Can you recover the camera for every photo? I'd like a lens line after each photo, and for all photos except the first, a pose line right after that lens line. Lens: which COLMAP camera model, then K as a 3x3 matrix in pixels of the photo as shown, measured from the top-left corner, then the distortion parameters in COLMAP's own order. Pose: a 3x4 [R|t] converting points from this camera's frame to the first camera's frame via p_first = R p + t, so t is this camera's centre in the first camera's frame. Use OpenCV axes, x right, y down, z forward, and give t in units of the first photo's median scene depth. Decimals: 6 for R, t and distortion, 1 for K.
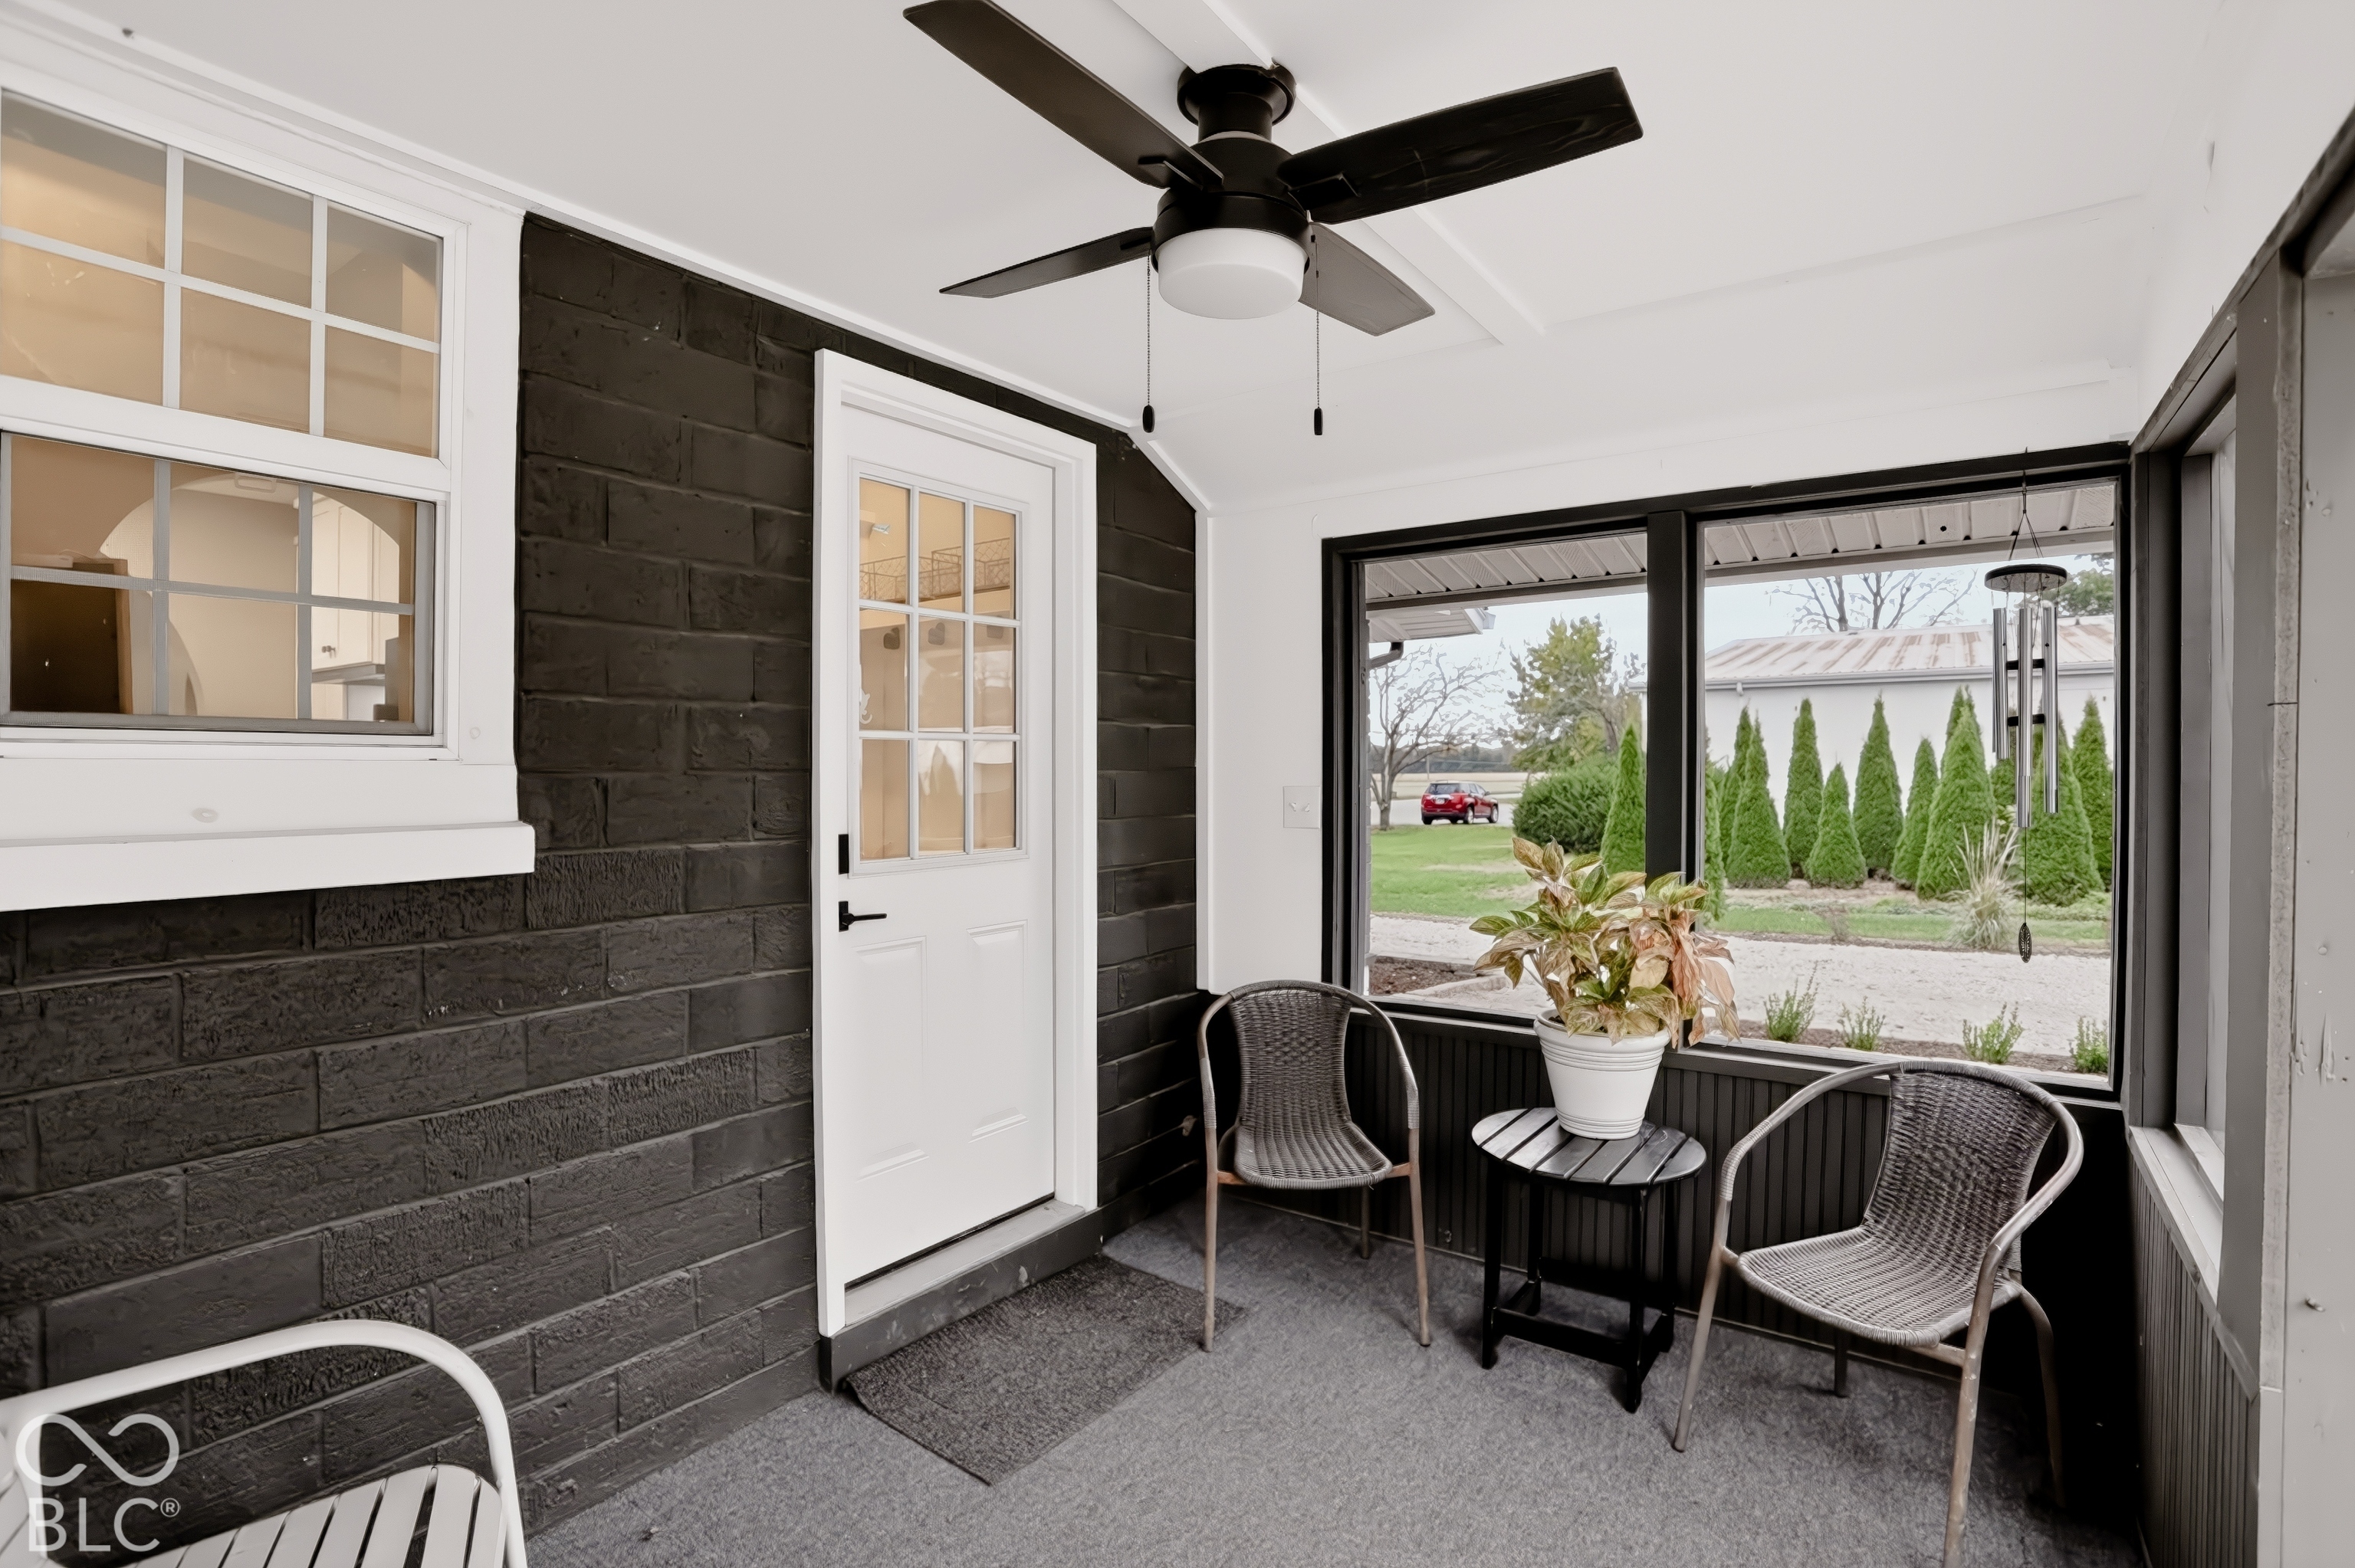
lens RADIAL K [[1177.9, 0, 1177.5], [0, 1177.9, 784.0], [0, 0, 1]] dist [-0.037052, 0.000978]
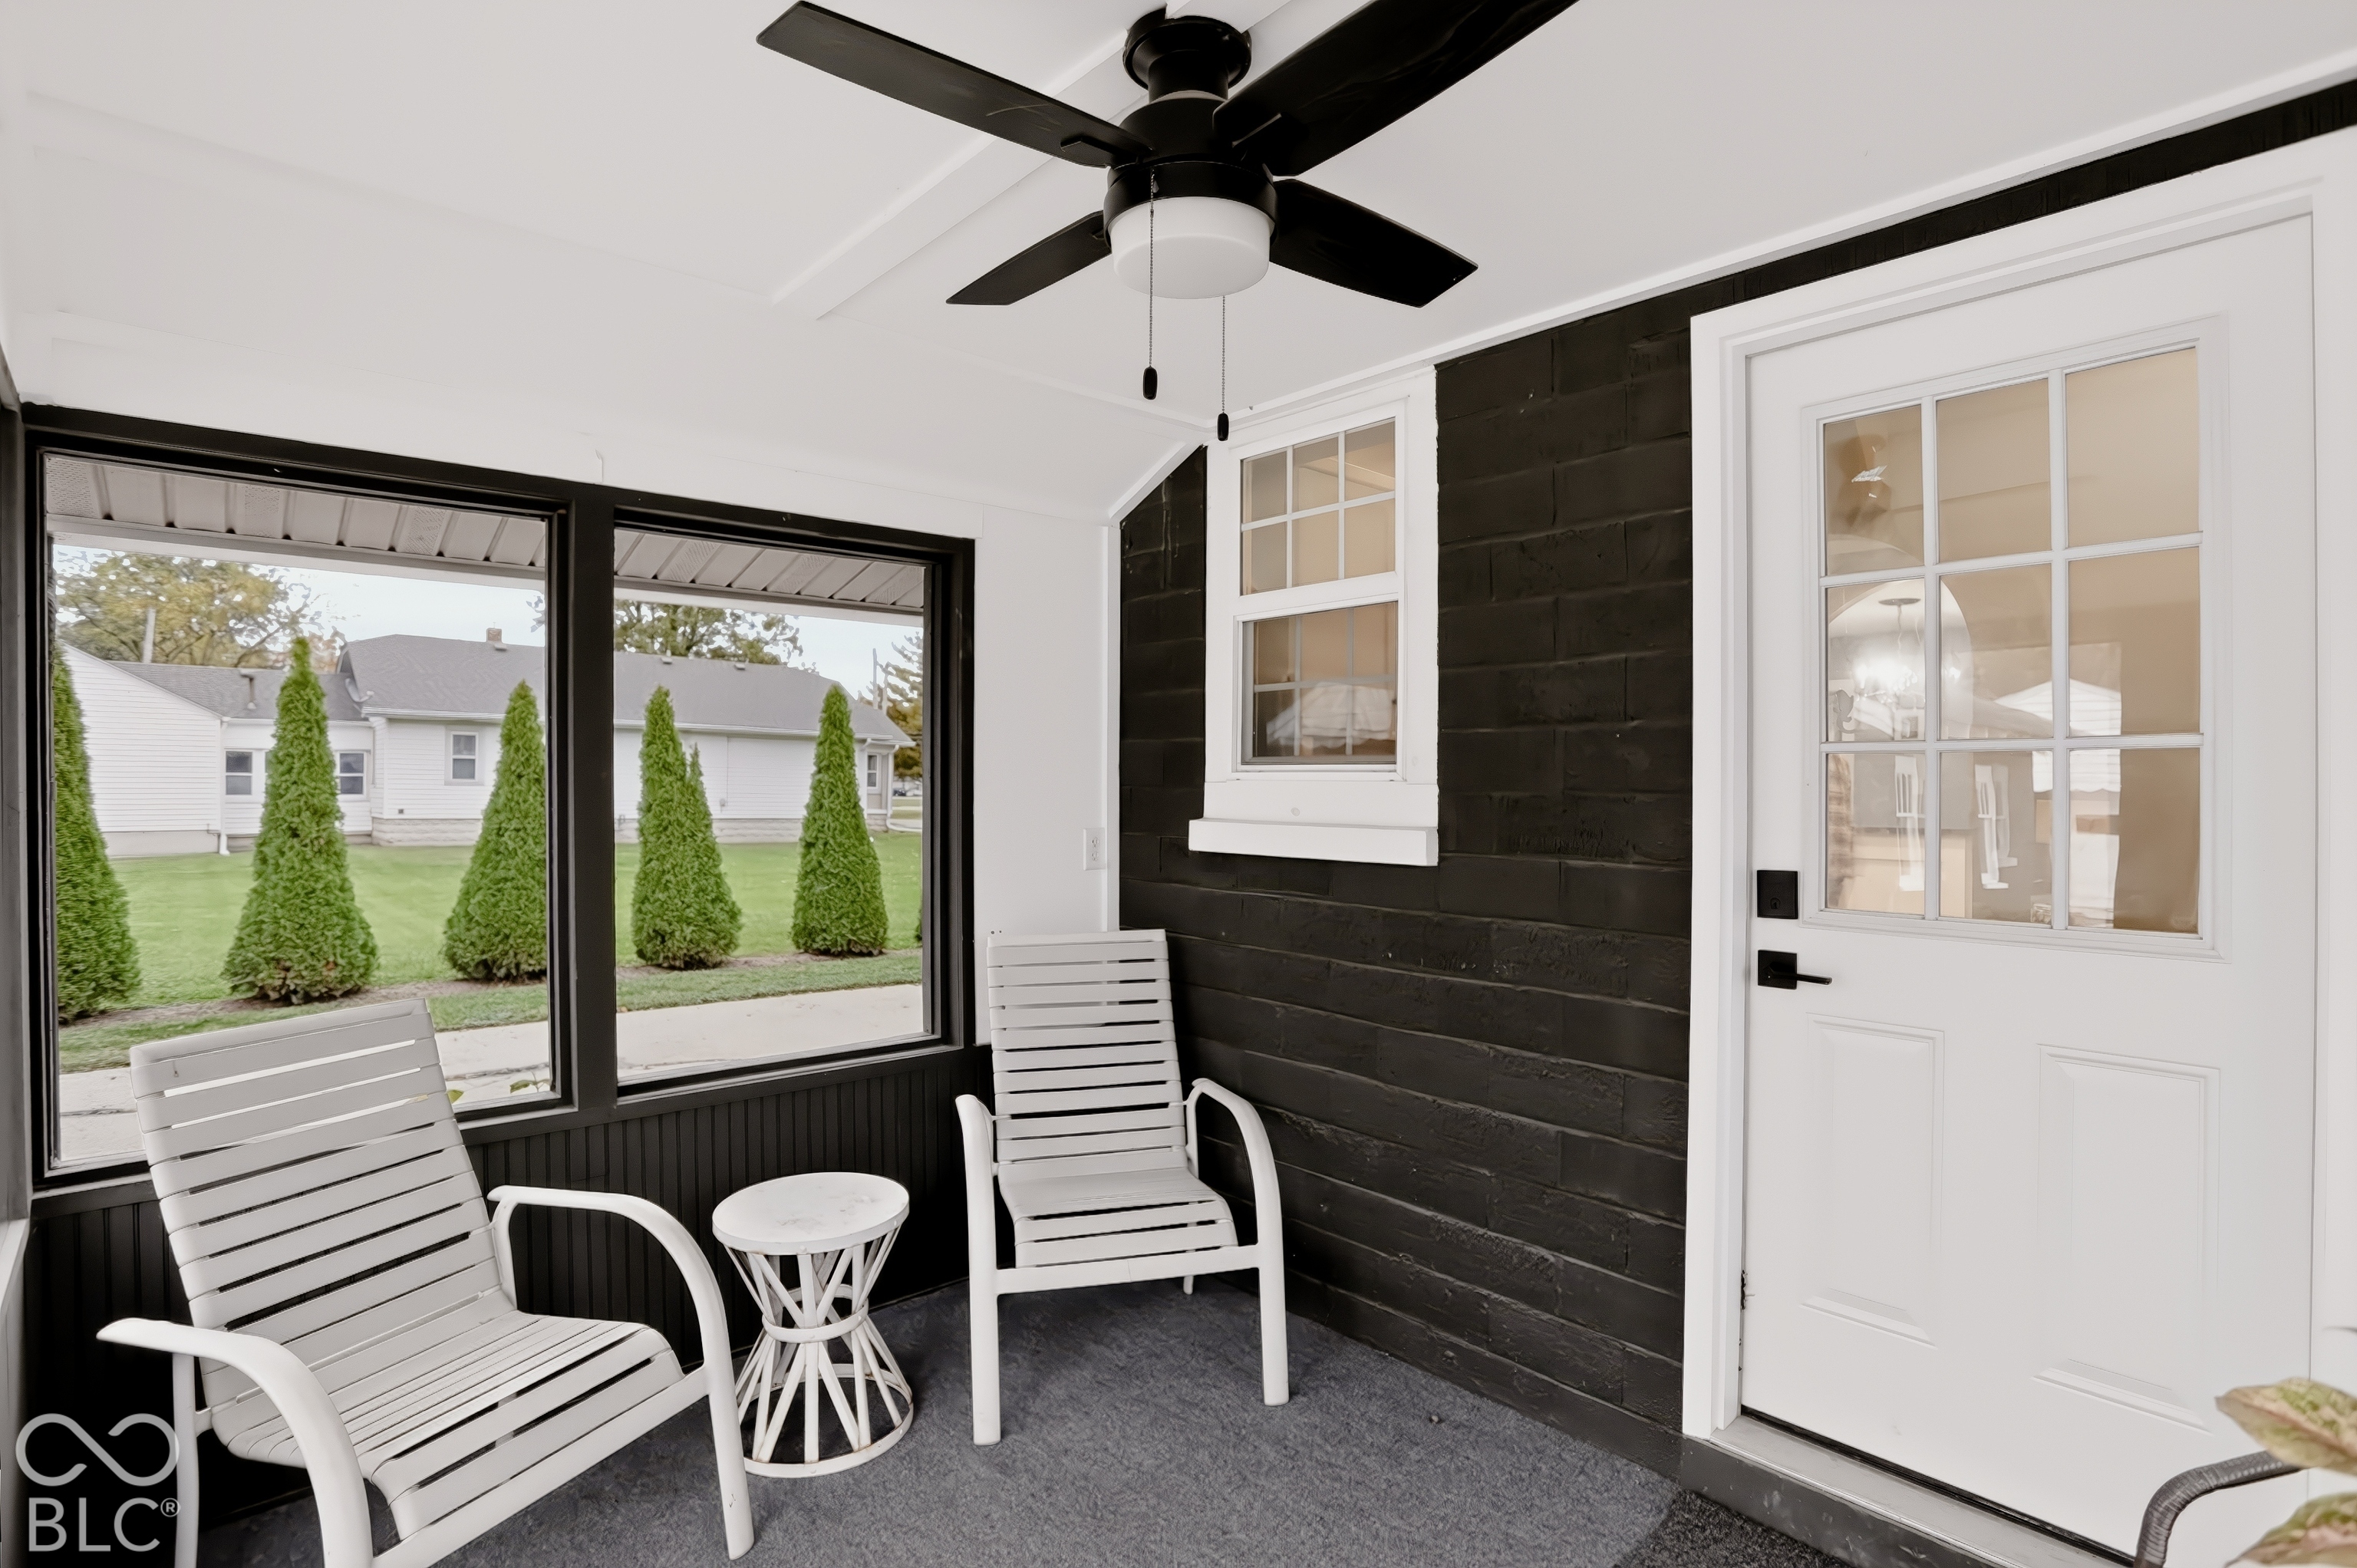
lens RADIAL K [[1204.4, 0, 1178.5], [0, 1204.4, 784.0], [0, 0, 1]] dist [-0.078037, 0.063164]
pose [[-0.238622, 0.004753, -0.971101, 0.703661], [-0.016151, 0.999830, 0.008862, -0.020720], [0.970978, 0.017799, -0.238505, 0.890564]]
